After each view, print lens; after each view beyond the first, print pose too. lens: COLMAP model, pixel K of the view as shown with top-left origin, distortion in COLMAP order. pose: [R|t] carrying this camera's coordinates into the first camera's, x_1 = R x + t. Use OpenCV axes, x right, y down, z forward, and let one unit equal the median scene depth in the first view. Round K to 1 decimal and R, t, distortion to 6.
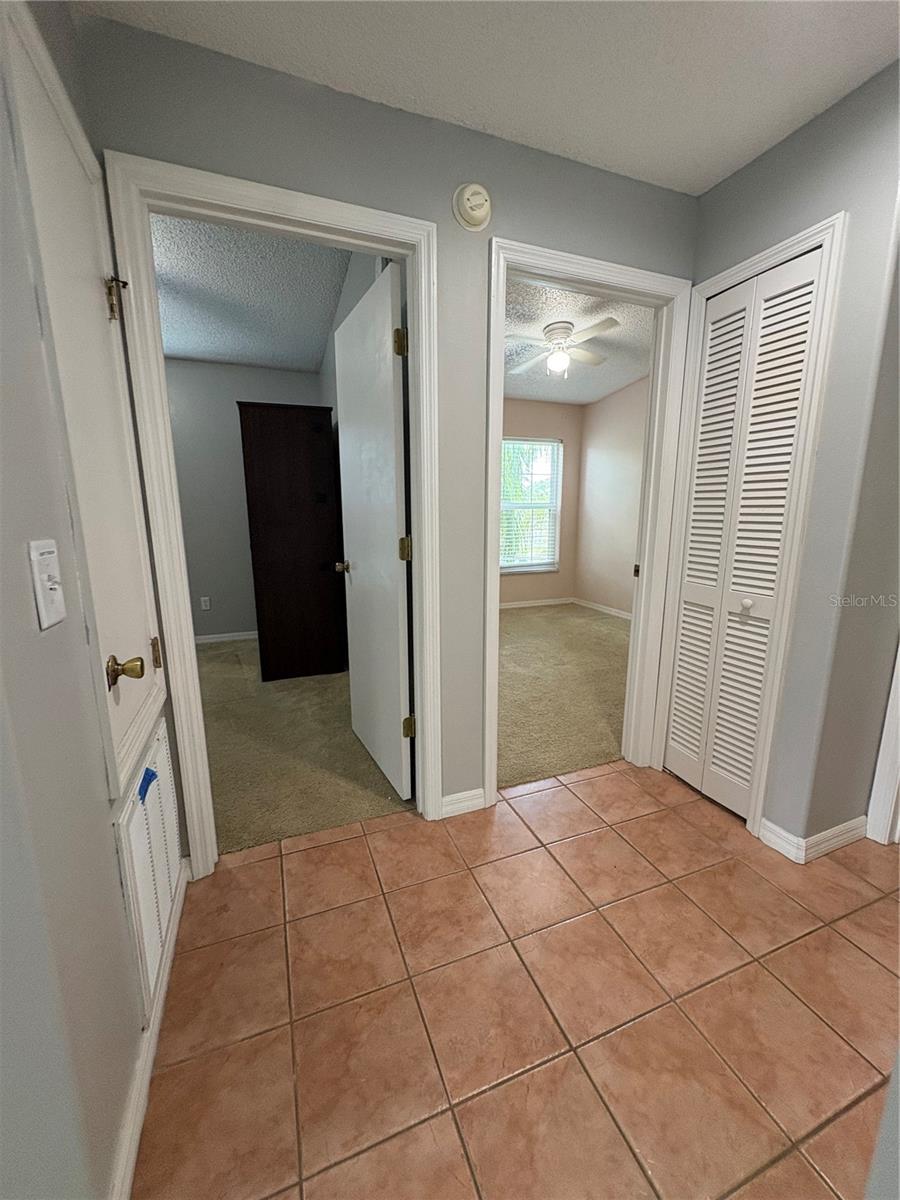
lens RADIAL K [[478.2, 0, 450.0], [0, 478.2, 600.0], [0, 0, 1]] dist [-0.002180, 0.000443]
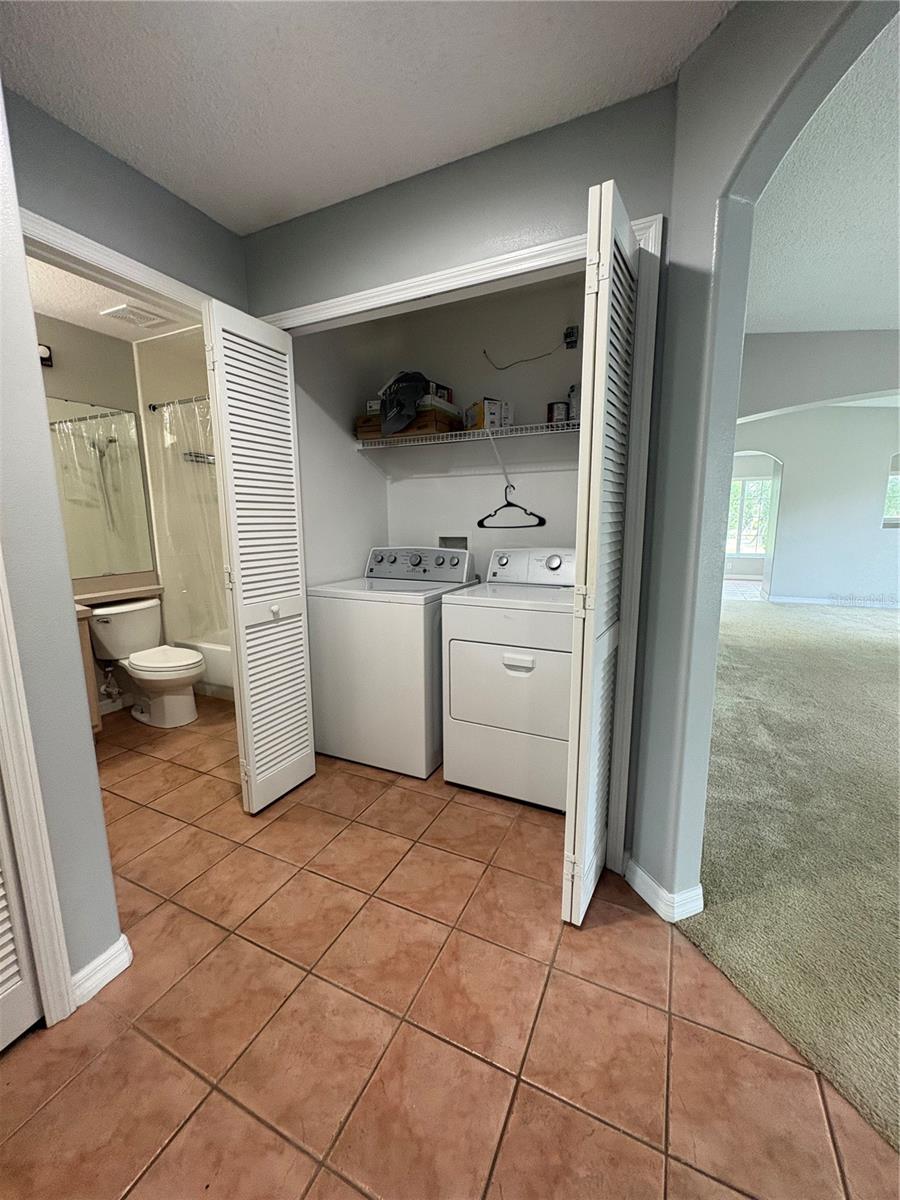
lens RADIAL K [[478.2, 0, 450.0], [0, 478.2, 600.0], [0, 0, 1]] dist [-0.002180, 0.000443]
pose [[-0.684630, -0.110685, 0.720438, -0.050439], [0.146707, 0.947250, 0.284947, -0.058428], [-0.713974, 0.300776, -0.632278, 0.302053]]
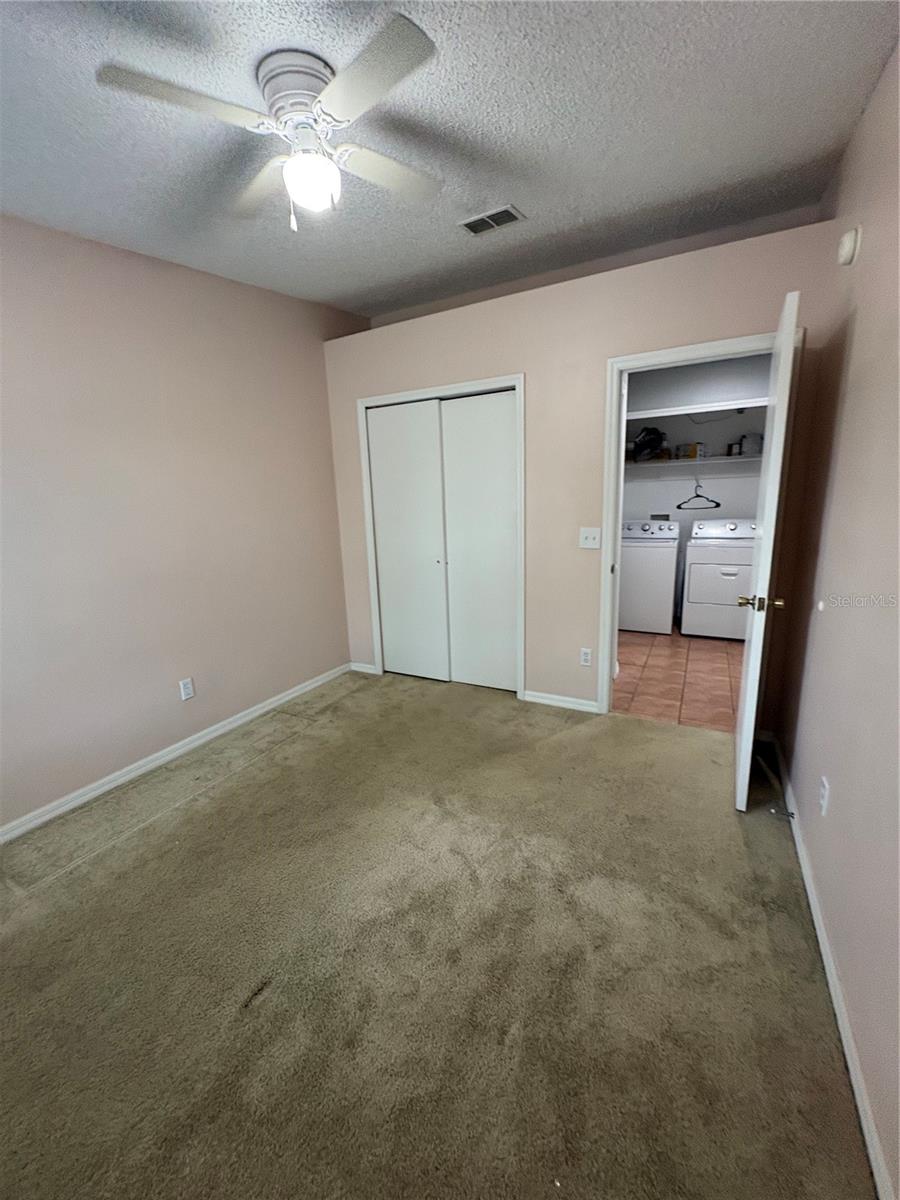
lens RADIAL K [[478.2, 0, 450.0], [0, 478.2, 600.0], [0, 0, 1]] dist [-0.002180, 0.000443]
pose [[-0.645887, -0.134734, 0.751450, -0.135519], [0.181883, 0.928804, 0.322866, -0.208404], [-0.741450, 0.345210, -0.575396, 0.899535]]
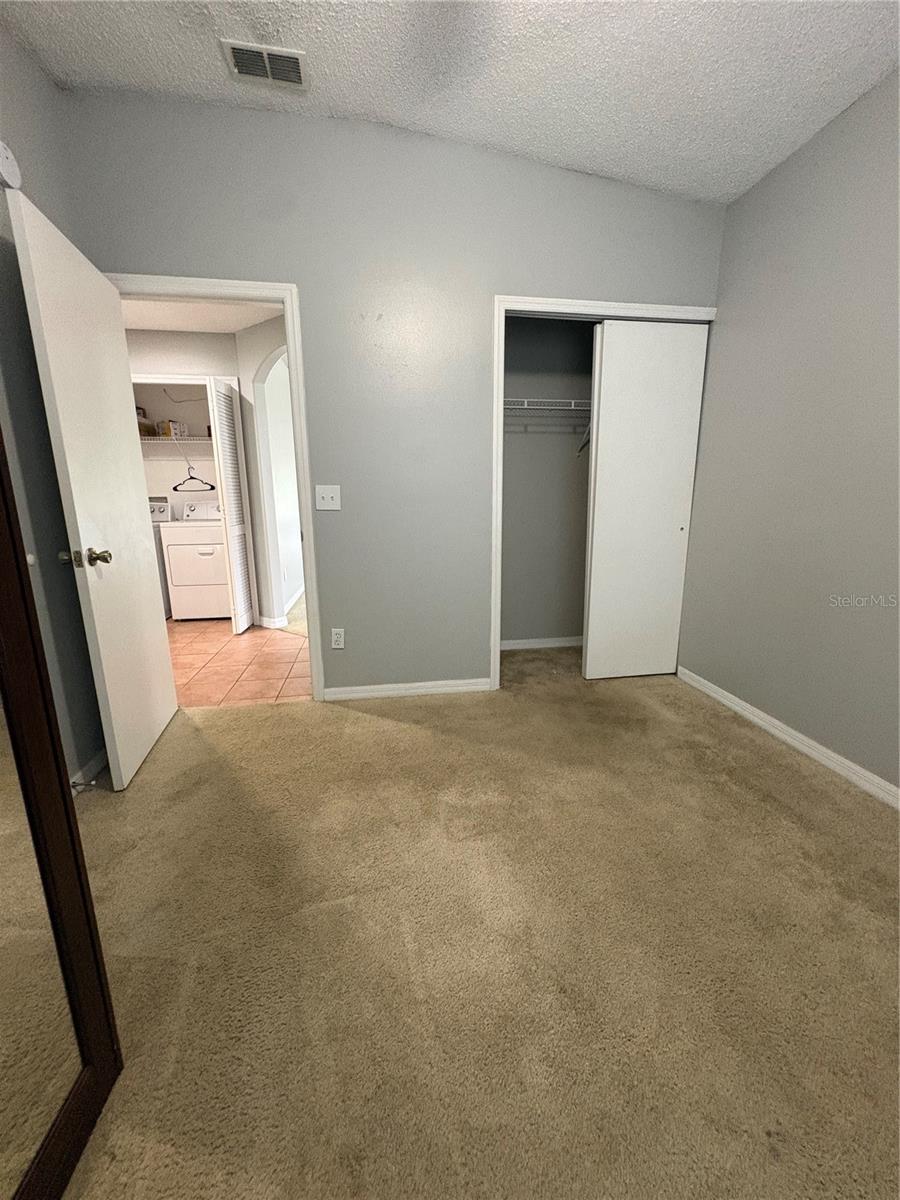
lens RADIAL K [[478.2, 0, 450.0], [0, 478.2, 600.0], [0, 0, 1]] dist [-0.002180, 0.000443]
pose [[-0.976083, -0.037616, 0.214118, -0.419468], [0.050695, 0.918379, 0.392440, -0.122676], [-0.211403, 0.393909, -0.894508, 0.729887]]
